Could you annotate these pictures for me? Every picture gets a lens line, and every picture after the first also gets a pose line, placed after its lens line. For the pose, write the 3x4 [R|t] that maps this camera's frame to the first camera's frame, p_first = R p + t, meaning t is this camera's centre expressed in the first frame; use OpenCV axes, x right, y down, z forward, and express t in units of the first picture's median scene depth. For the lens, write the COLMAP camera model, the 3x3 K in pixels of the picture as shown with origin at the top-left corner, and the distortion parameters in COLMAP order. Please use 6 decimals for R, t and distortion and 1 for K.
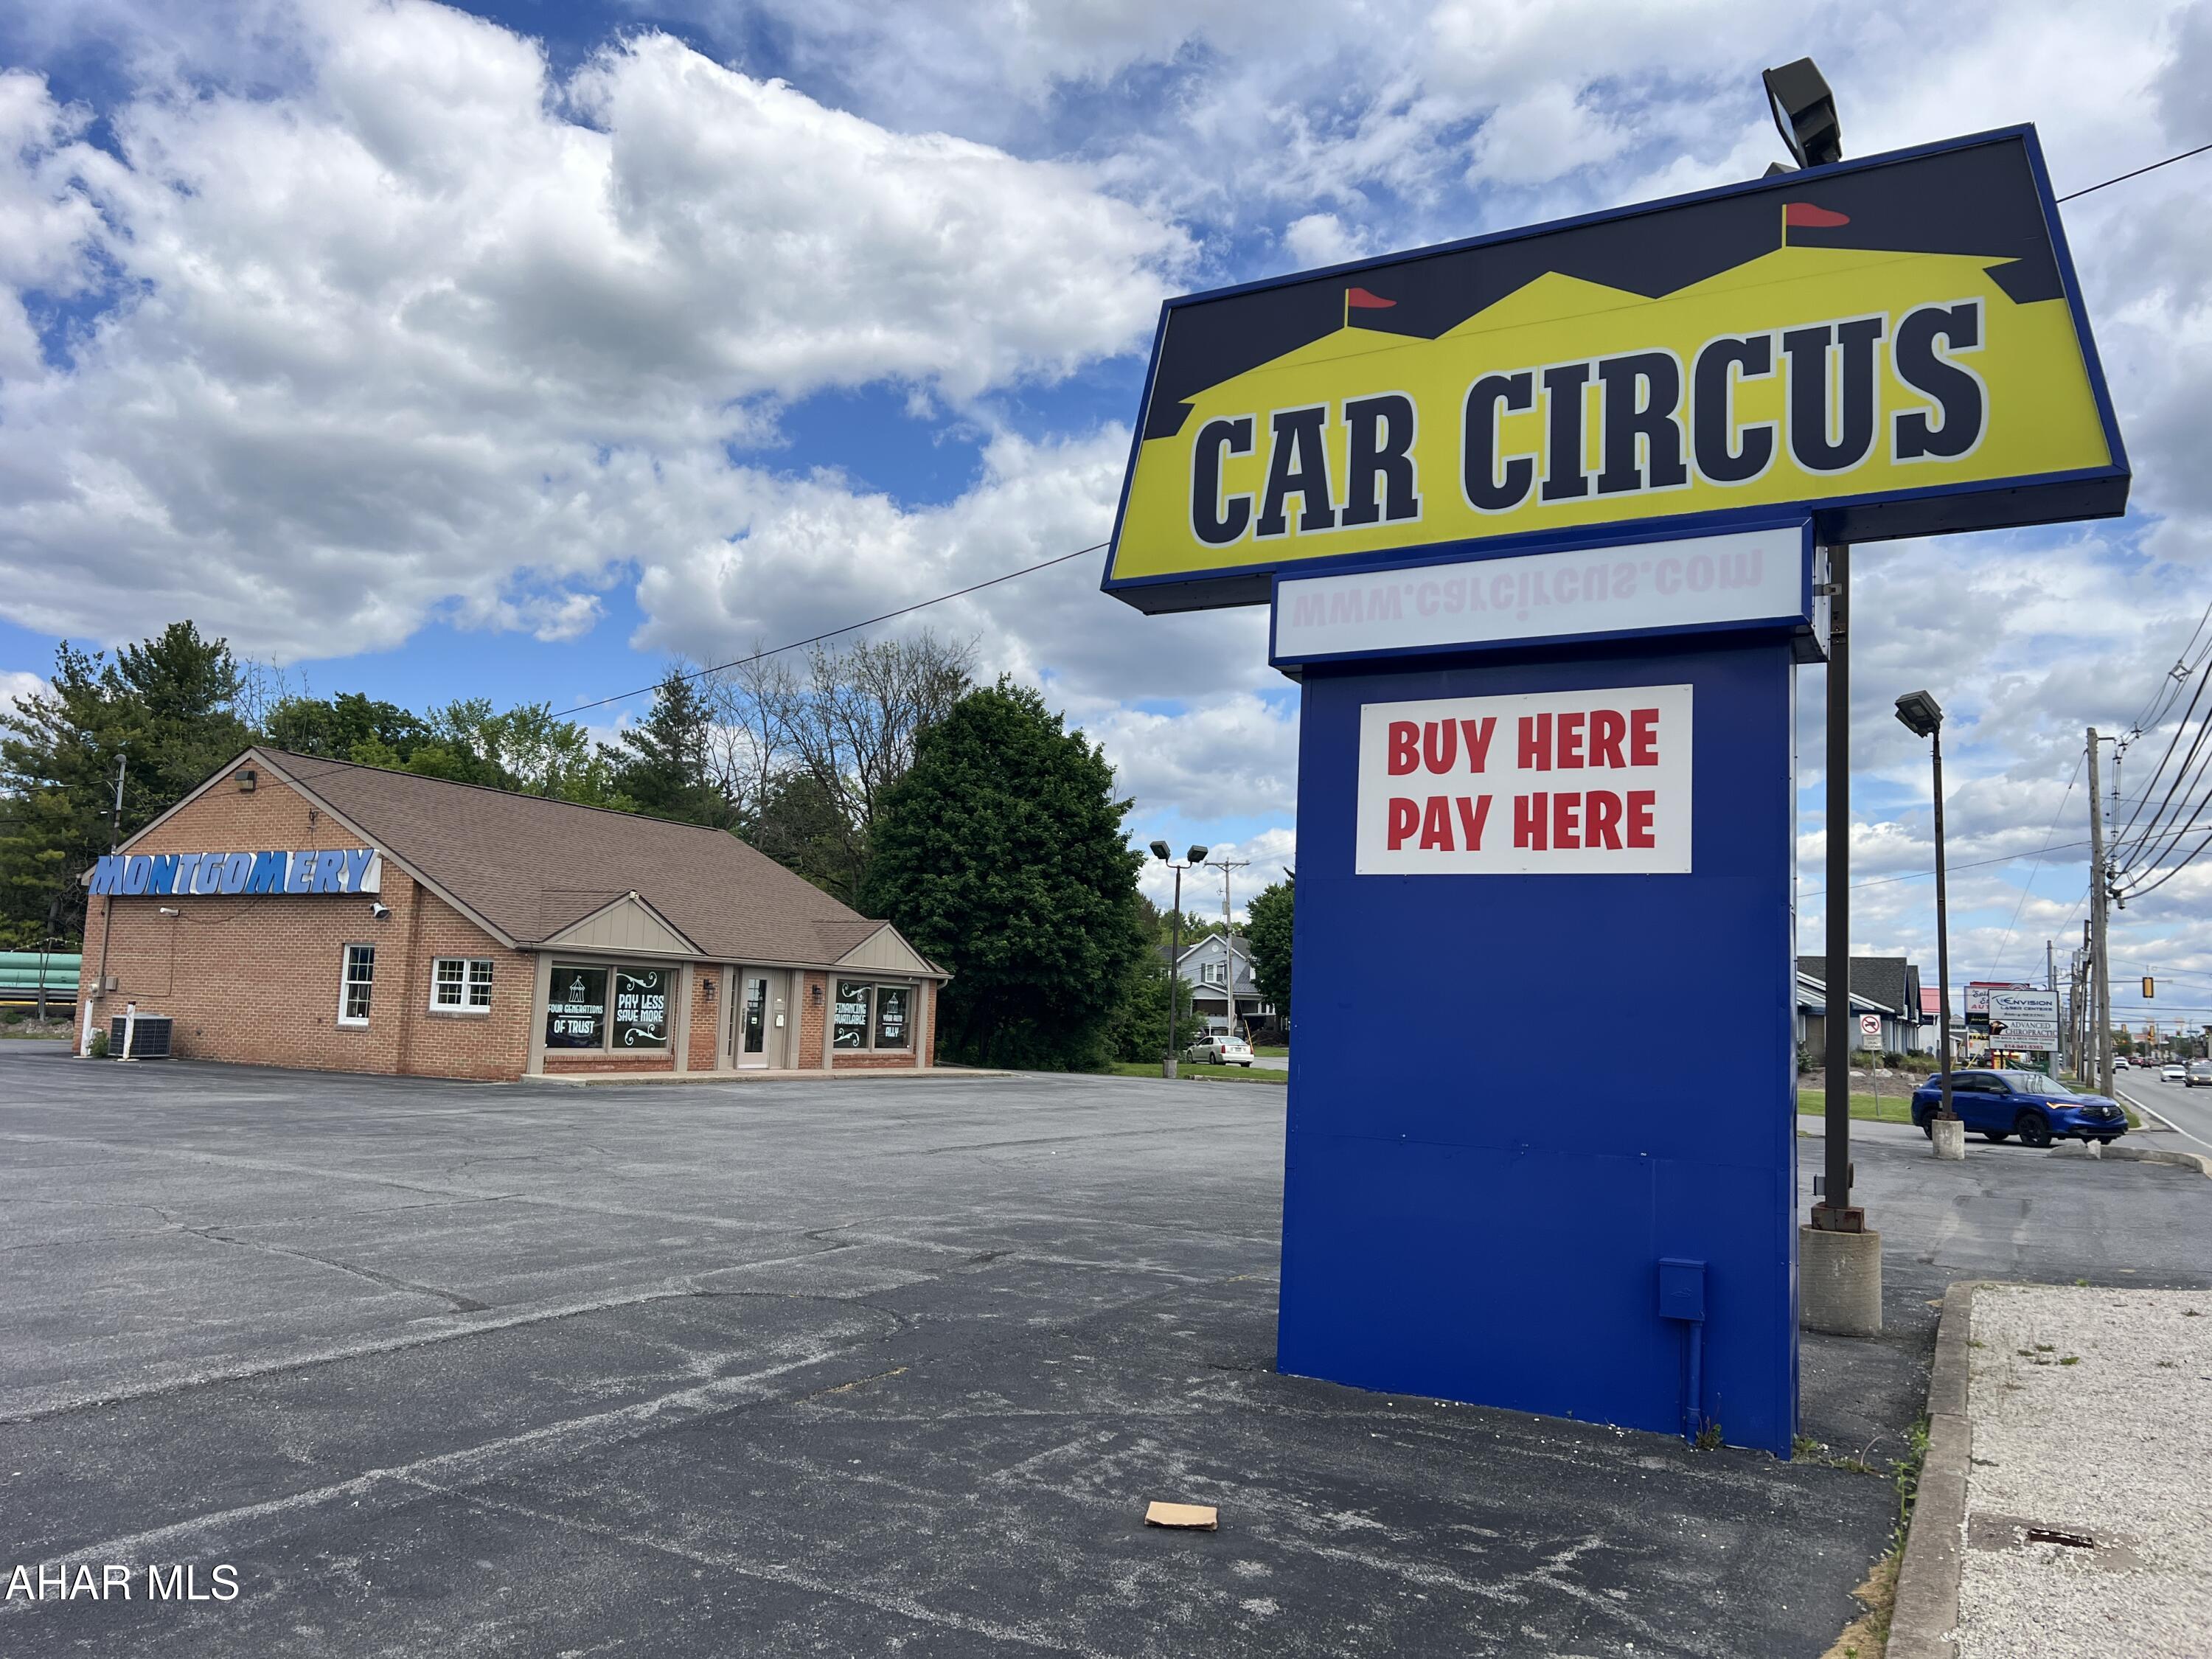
lens RADIAL K [[1667.7, 0, 1112.7], [0, 1667.7, 841.0], [0, 0, 1]] dist [0.071529, -0.075065]
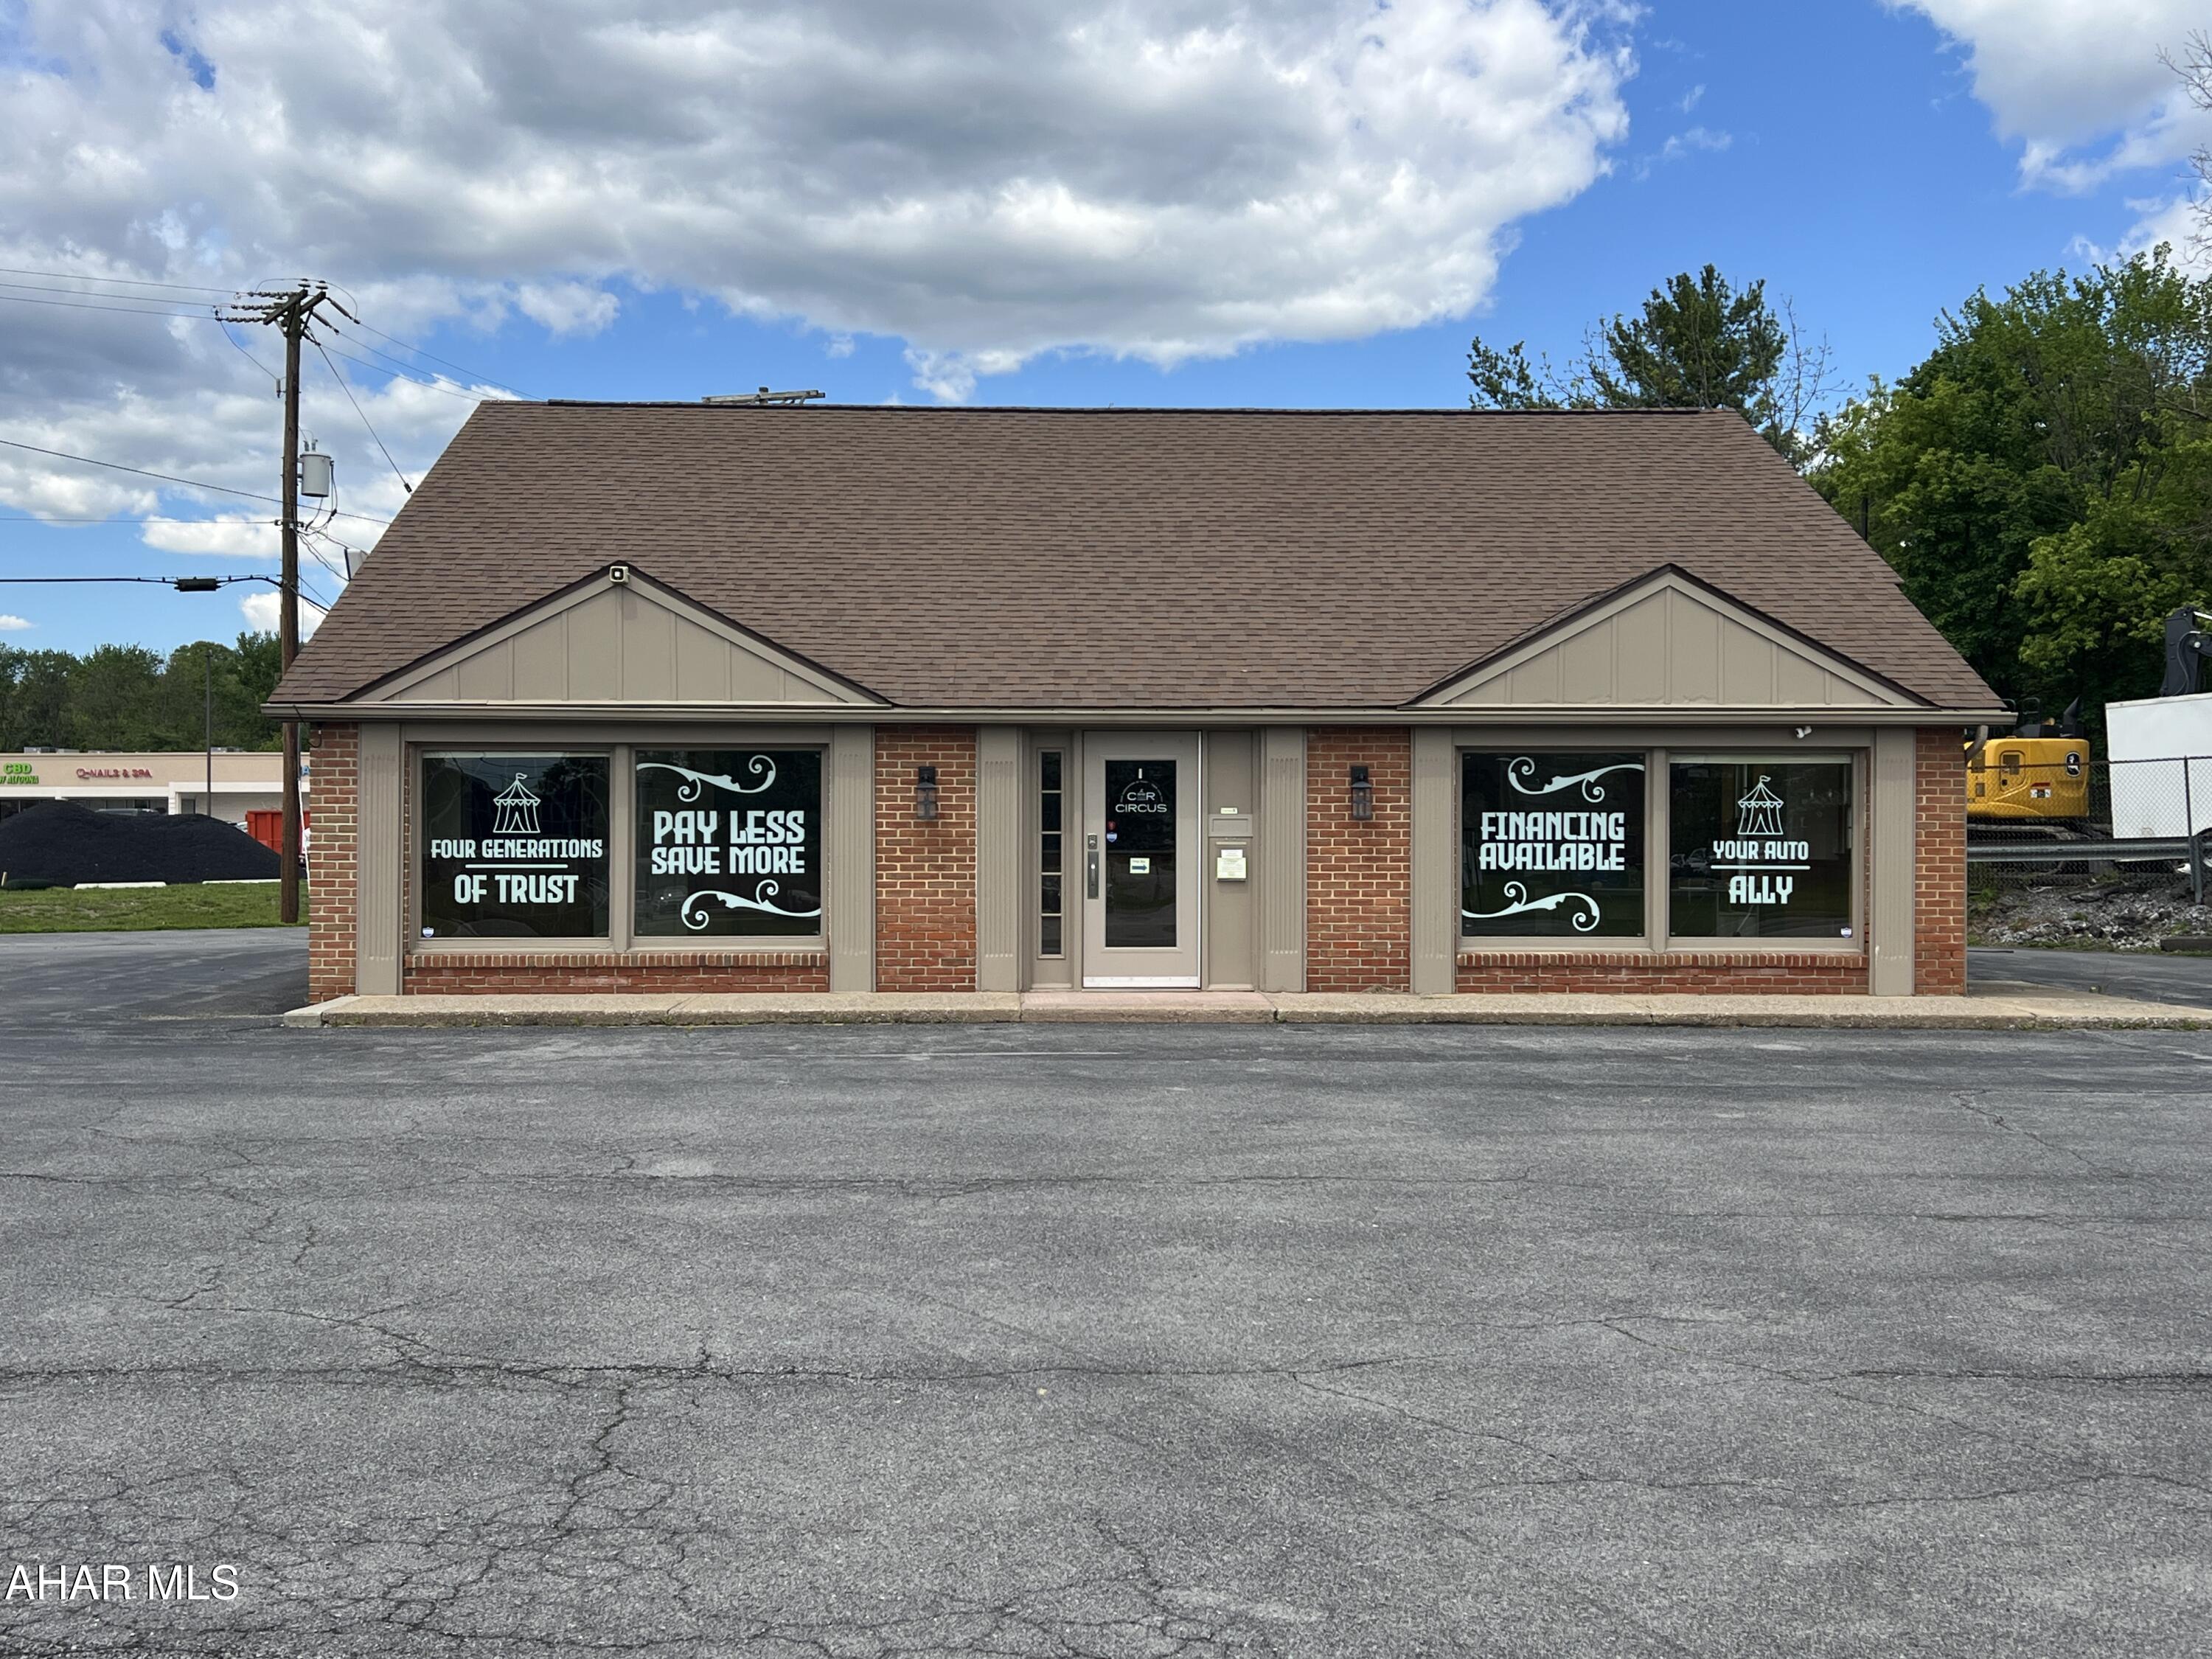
lens RADIAL K [[2361.7, 0, 1126.3], [0, 2361.7, 862.4], [0, 0, 1]] dist [0.056474, 0.000000]
pose [[0.491593, -0.018742, -0.870623, 0.263669], [0.110635, 0.993011, 0.041093, 0.085266], [0.863768, -0.116523, 0.490231, 0.743269]]
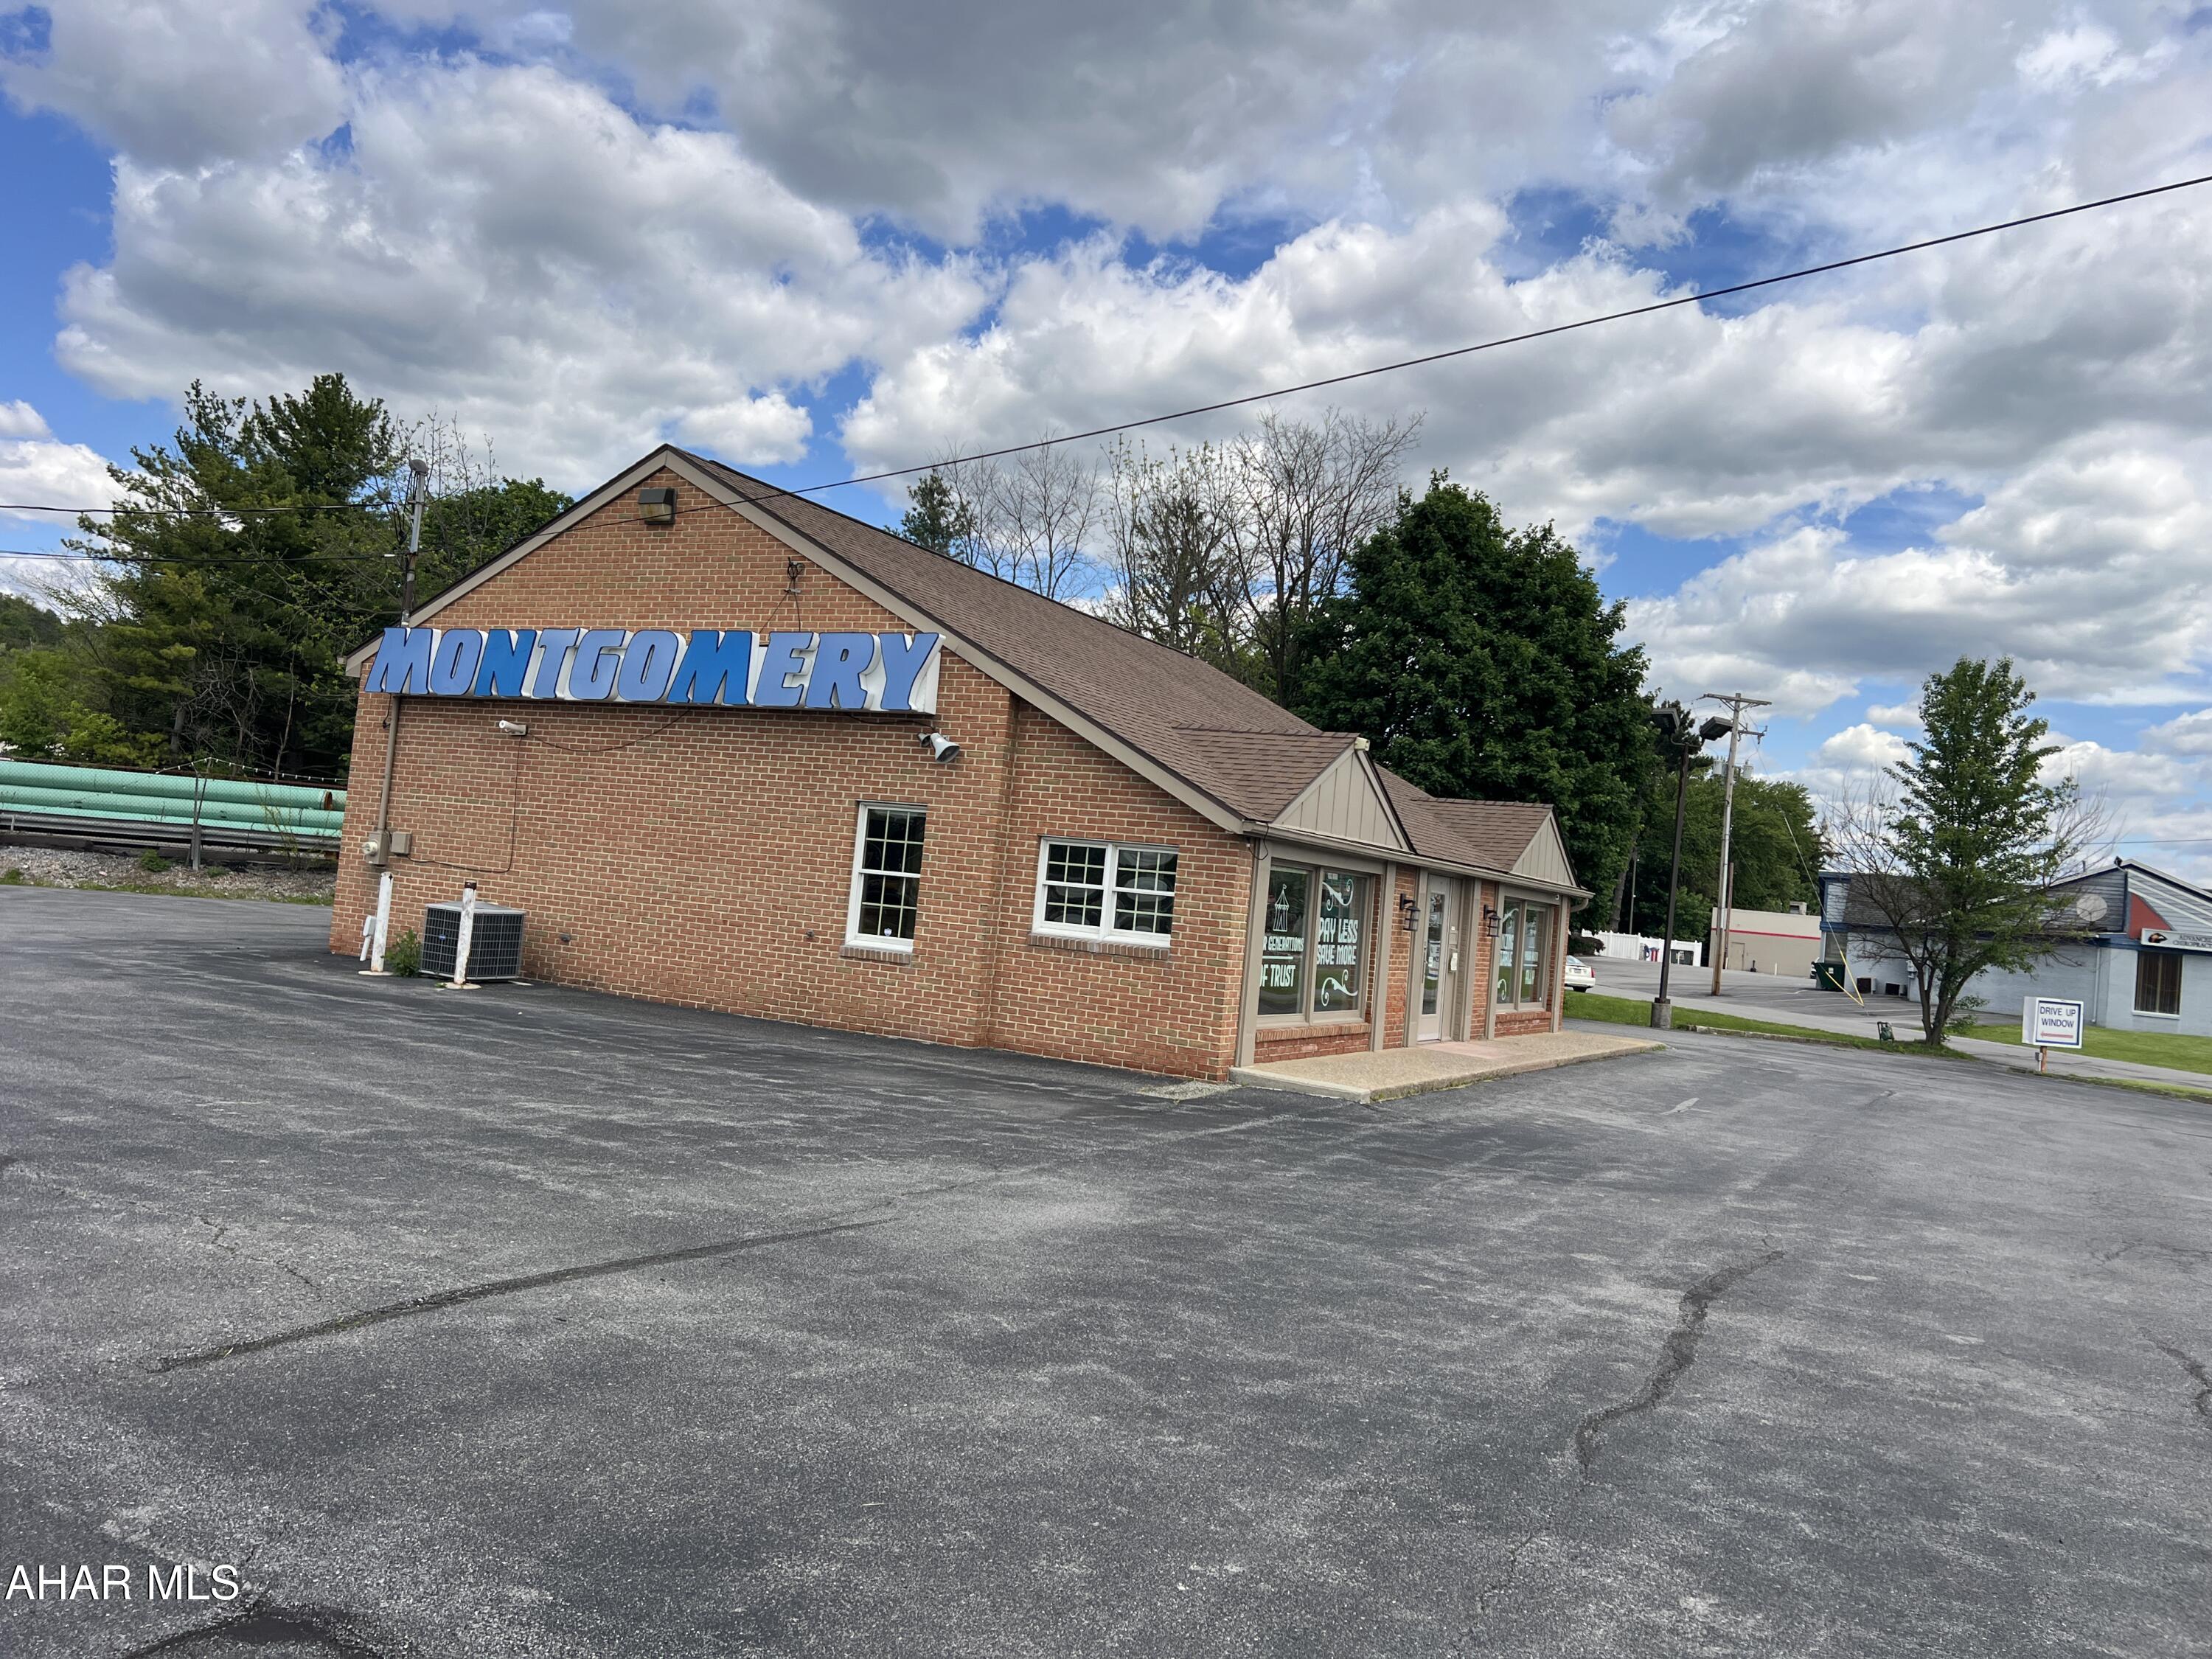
lens RADIAL K [[1667.7, 0, 1123.0], [0, 1667.7, 817.7], [0, 0, 1]] dist [0.071529, -0.075065]
pose [[0.998451, 0.054081, -0.013053, -0.325835], [-0.053176, 0.996672, 0.061783, 0.024782], [0.016350, -0.060993, 0.998004, 0.407489]]
